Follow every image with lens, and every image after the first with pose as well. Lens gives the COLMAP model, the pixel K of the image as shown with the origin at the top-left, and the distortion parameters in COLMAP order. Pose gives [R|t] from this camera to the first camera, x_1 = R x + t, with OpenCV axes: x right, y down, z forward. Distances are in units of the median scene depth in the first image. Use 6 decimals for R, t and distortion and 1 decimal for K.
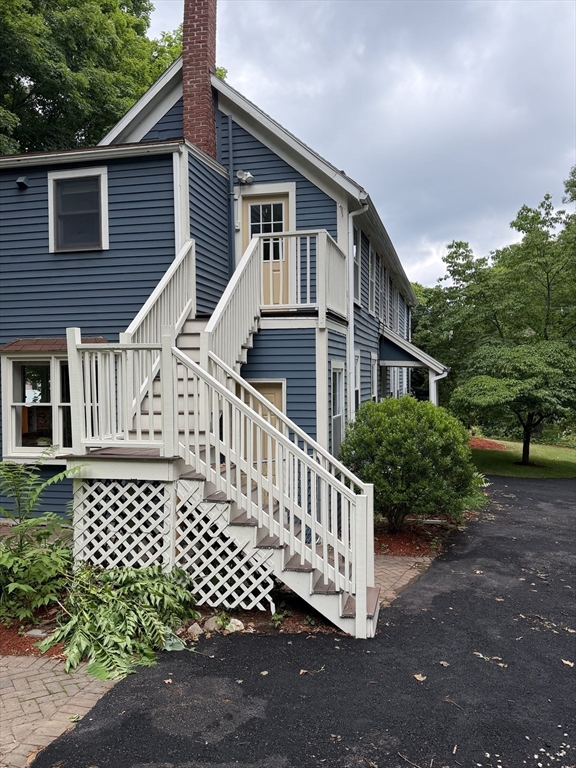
lens RADIAL K [[644.6, 0, 286.9], [0, 644.6, 385.2], [0, 0, 1]] dist [0.007198, 0.001479]
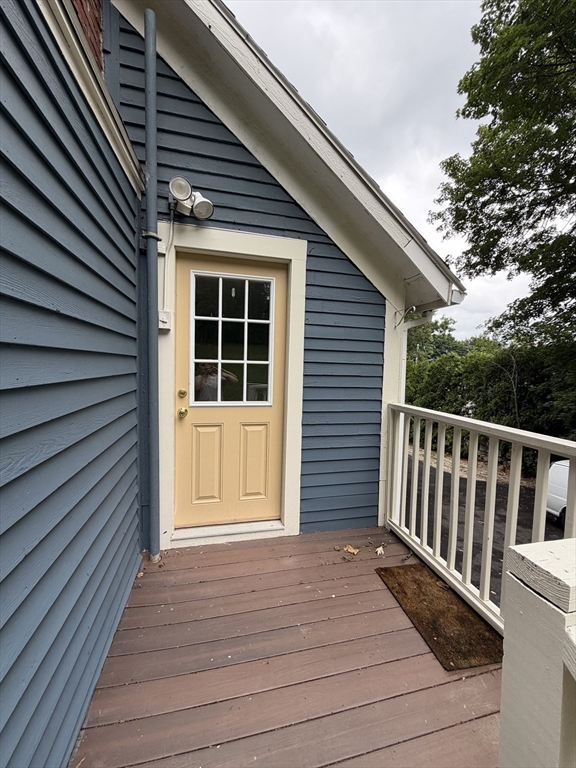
lens RADIAL K [[305.0, 0, 289.5], [0, 305.0, 382.0], [0, 0, 1]] dist [0.004067, 0.000117]
pose [[0.892254, 0.010920, 0.451402, -0.093185], [-0.027860, 0.999134, 0.030898, -0.216821], [-0.450674, -0.040144, 0.891786, 0.792911]]
